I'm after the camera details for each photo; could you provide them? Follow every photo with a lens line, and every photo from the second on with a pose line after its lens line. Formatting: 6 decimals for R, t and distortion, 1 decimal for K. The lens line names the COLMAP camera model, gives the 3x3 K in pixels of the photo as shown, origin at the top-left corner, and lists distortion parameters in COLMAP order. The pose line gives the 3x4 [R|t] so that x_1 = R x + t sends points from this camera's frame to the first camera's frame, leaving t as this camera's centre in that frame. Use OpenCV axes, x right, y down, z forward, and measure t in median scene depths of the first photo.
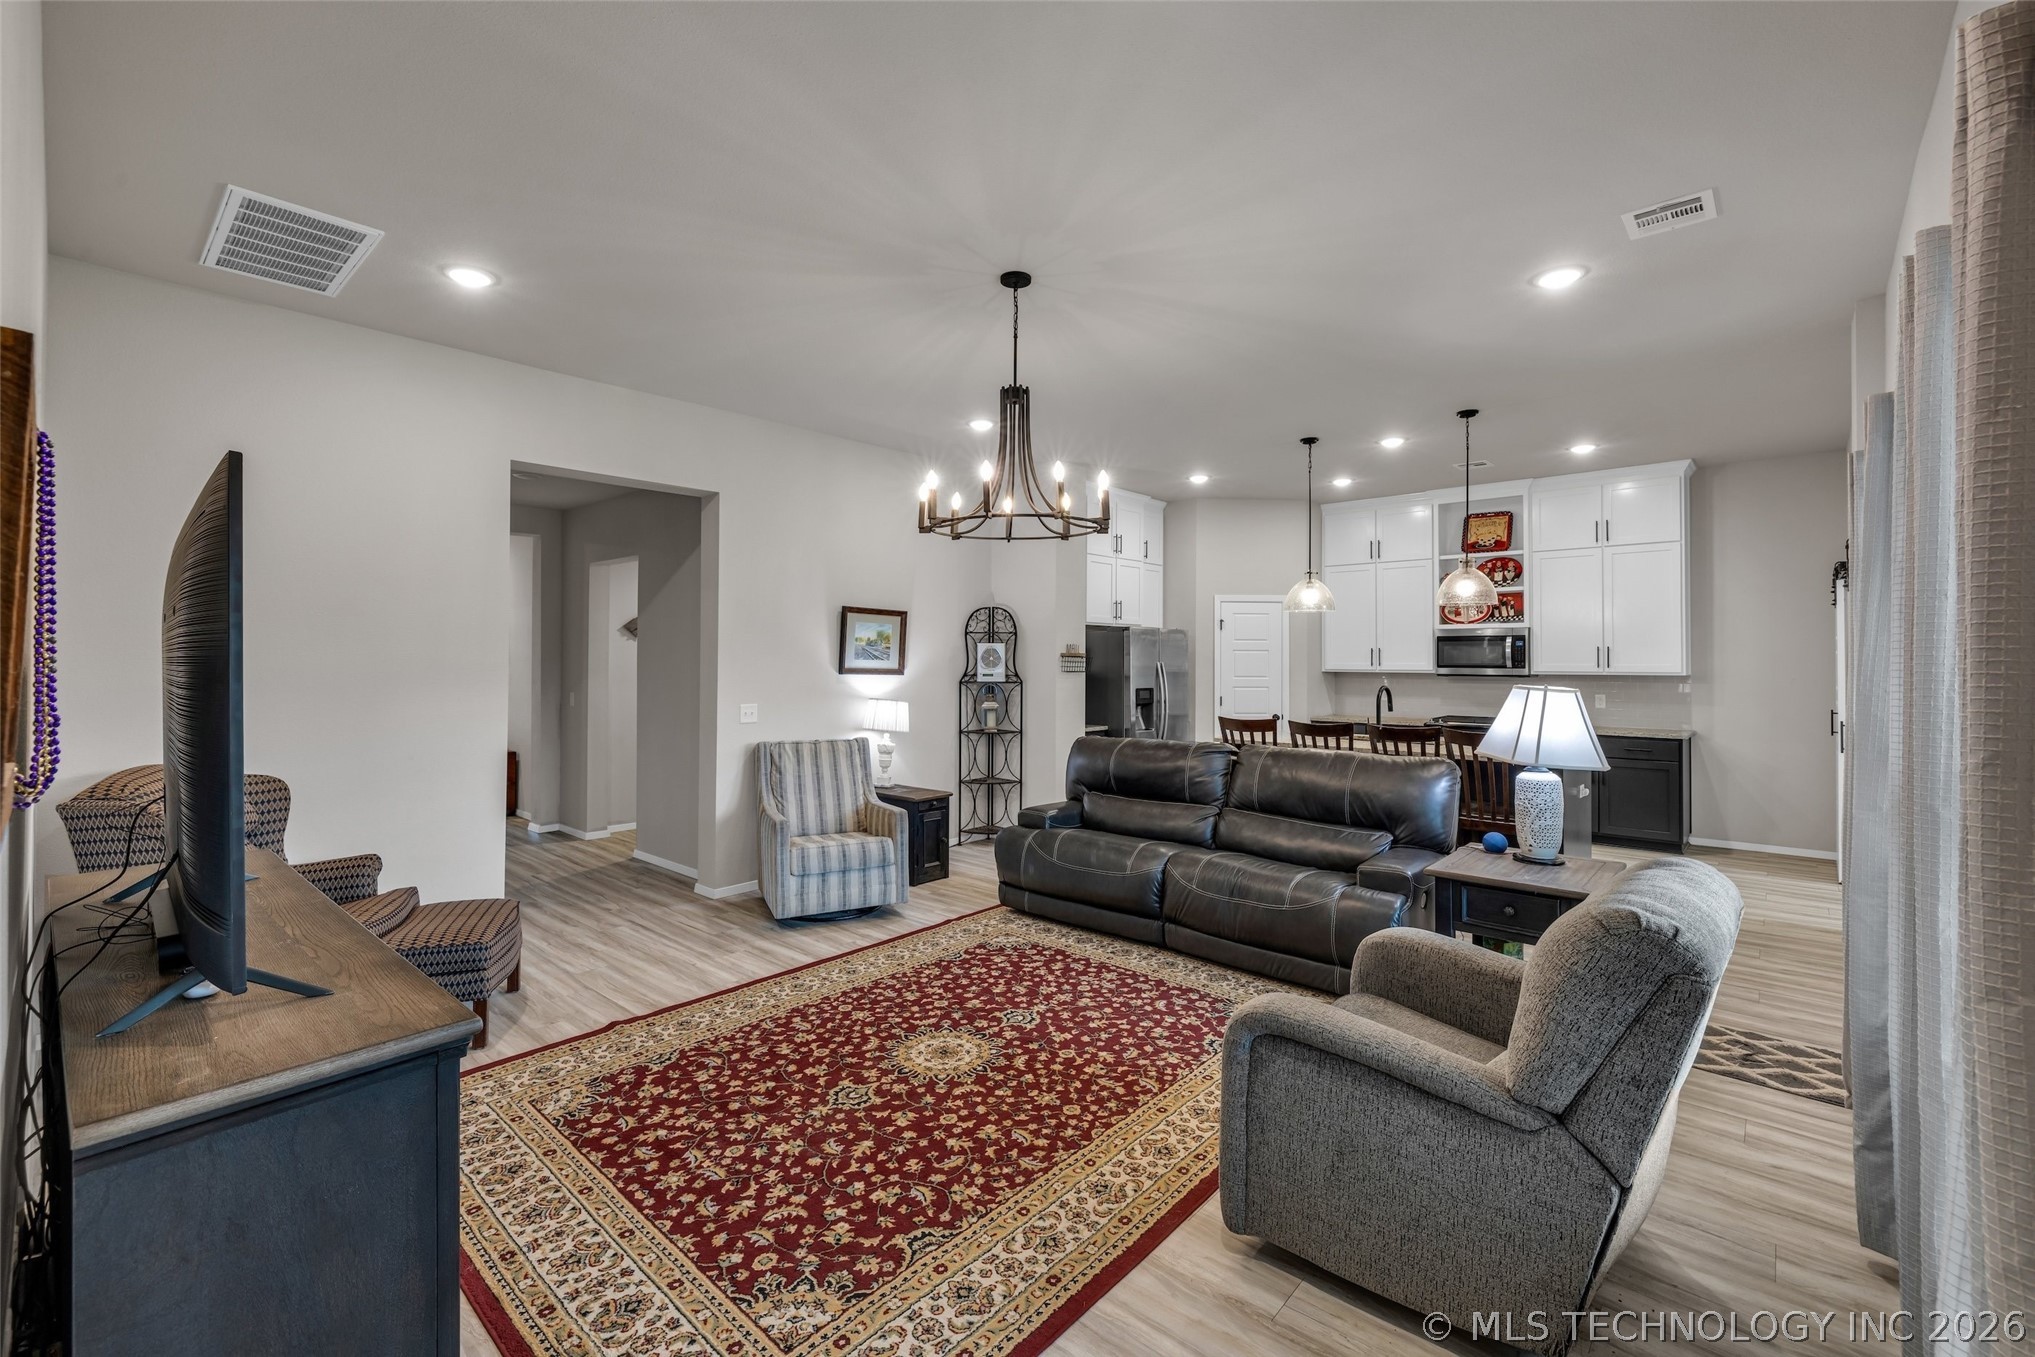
lens RADIAL K [[862.8, 0, 1005.0], [0, 862.8, 650.8], [0, 0, 1]] dist [-0.003143, 0.000401]
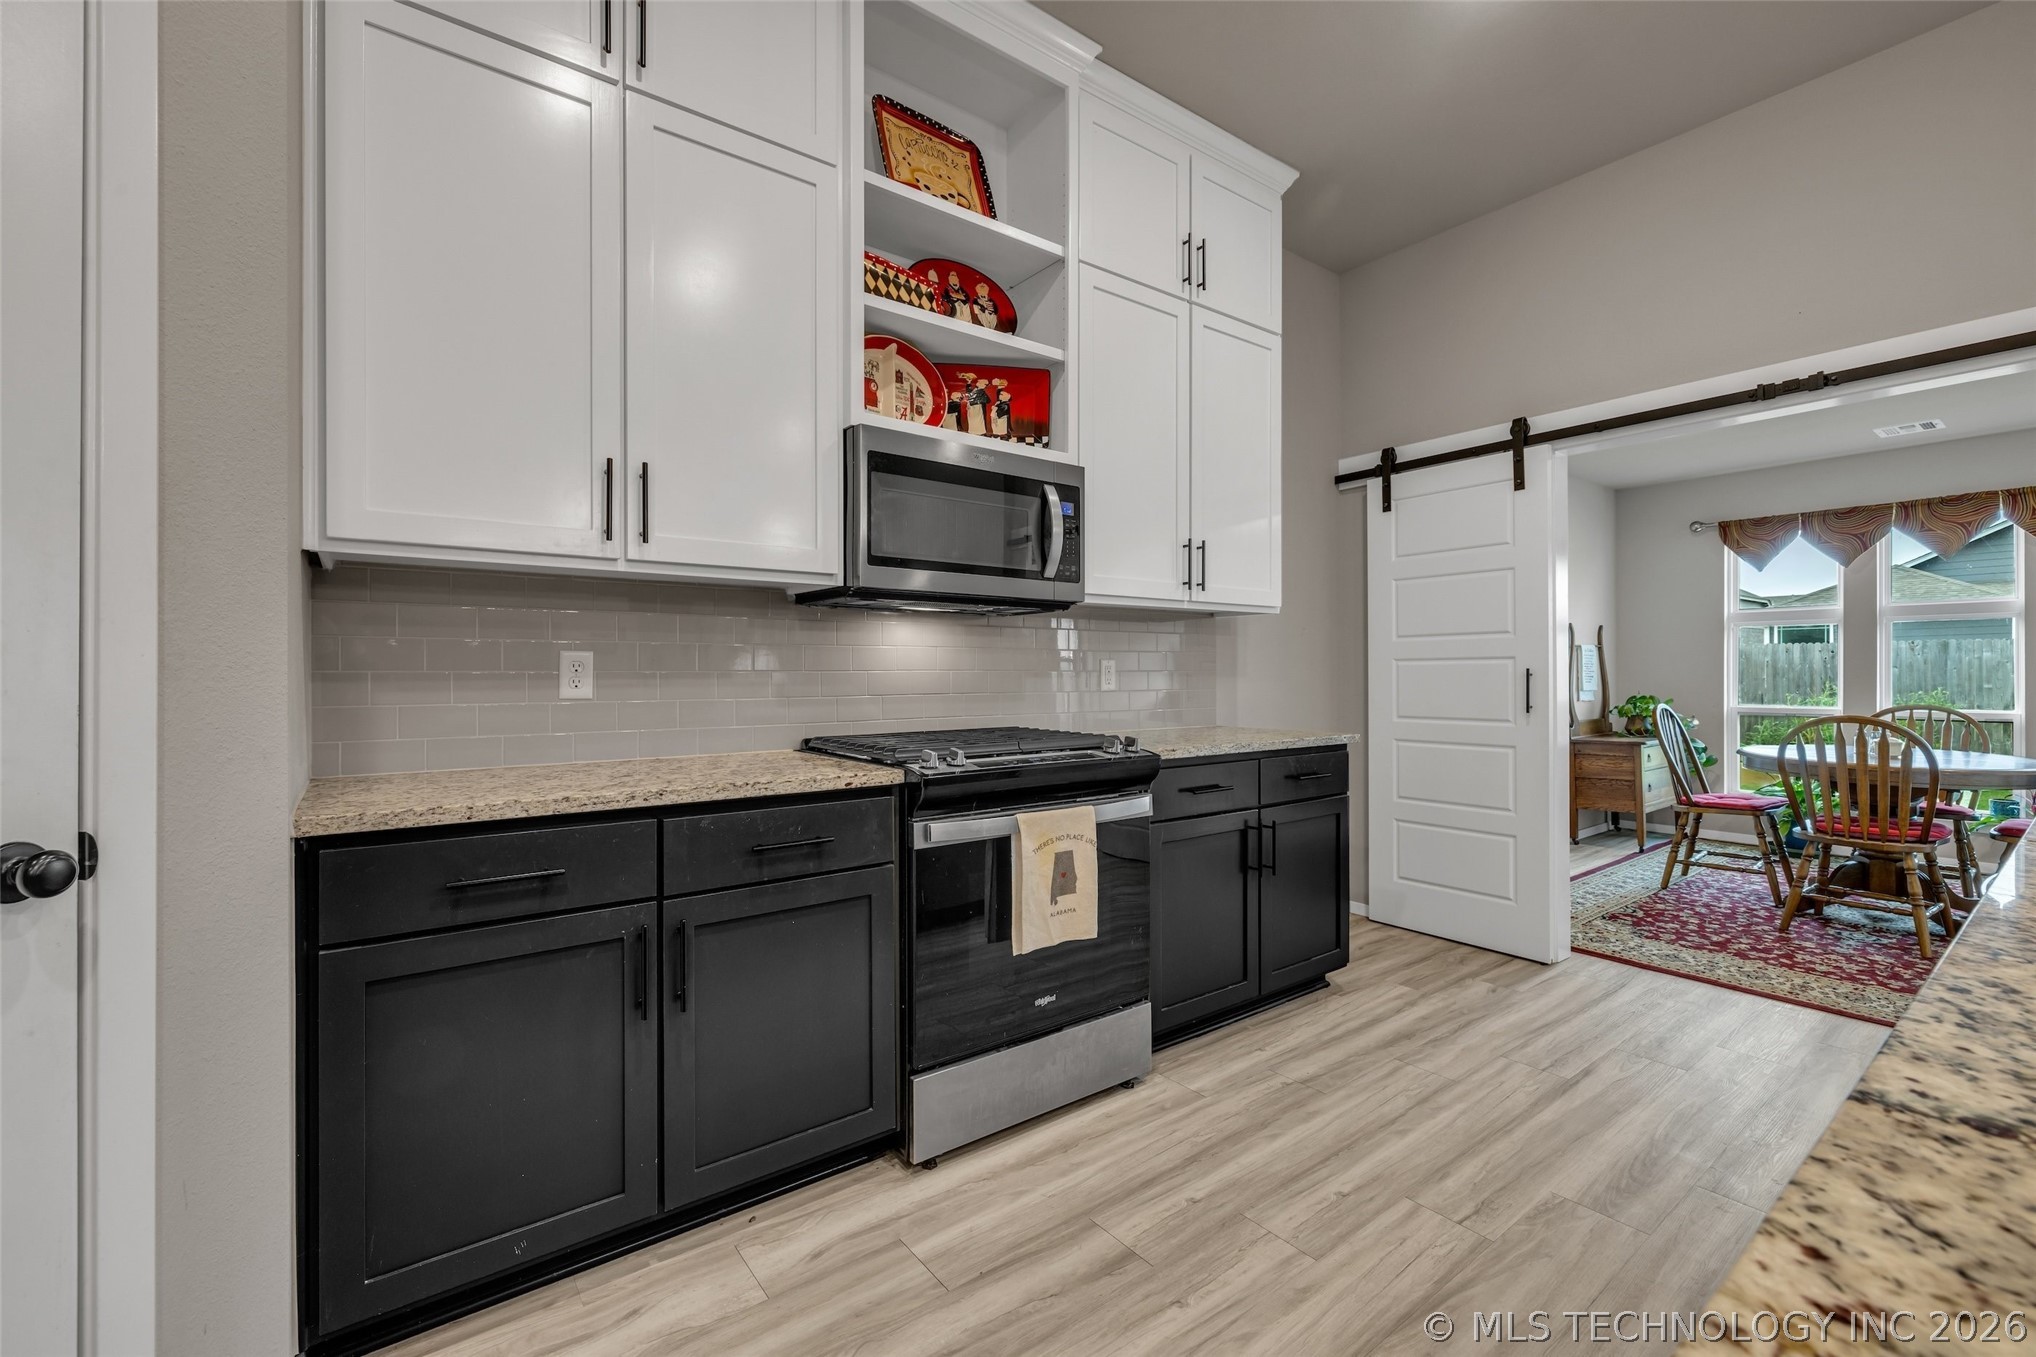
lens RADIAL K [[863.3, 0, 1012.3], [0, 863.3, 675.4], [0, 0, 1]] dist [-0.003143, 0.000401]
pose [[0.182365, -0.009794, 0.983182, 0.566511], [-0.007718, 0.999905, 0.011393, 0.123940], [-0.983201, -0.009665, 0.182273, 2.167131]]
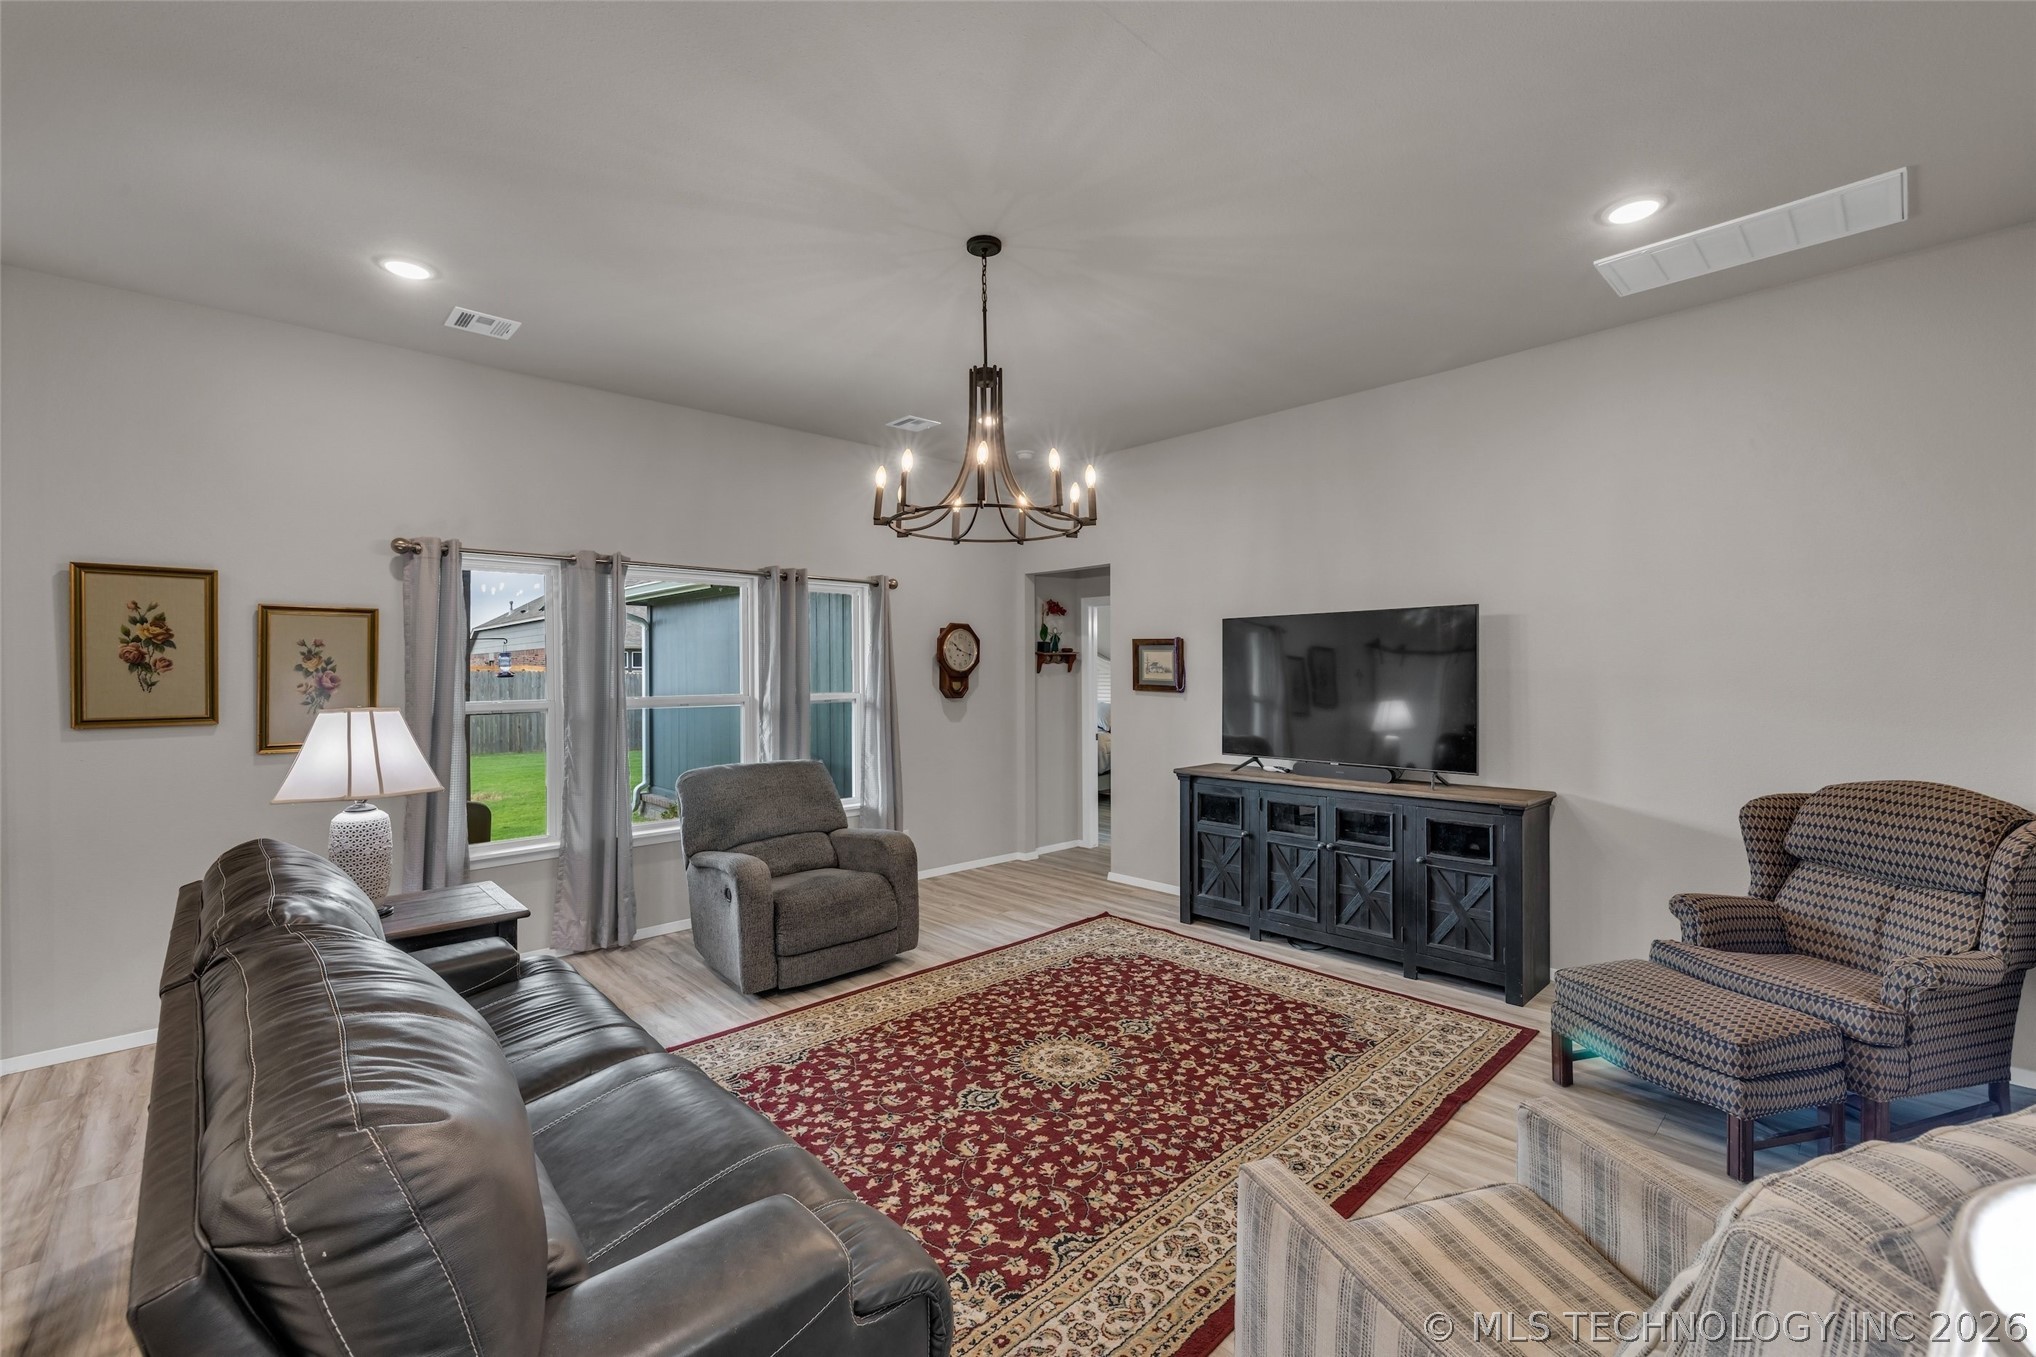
lens RADIAL K [[857.0, 0, 1020.8], [0, 857.0, 664.5], [0, 0, 1]] dist [-0.001155, 0.001312]
pose [[-0.997859, 0.005306, 0.065183, -0.086043], [0.004153, 0.999833, -0.017812, 0.018652], [-0.065267, -0.017503, -0.997714, 2.005109]]
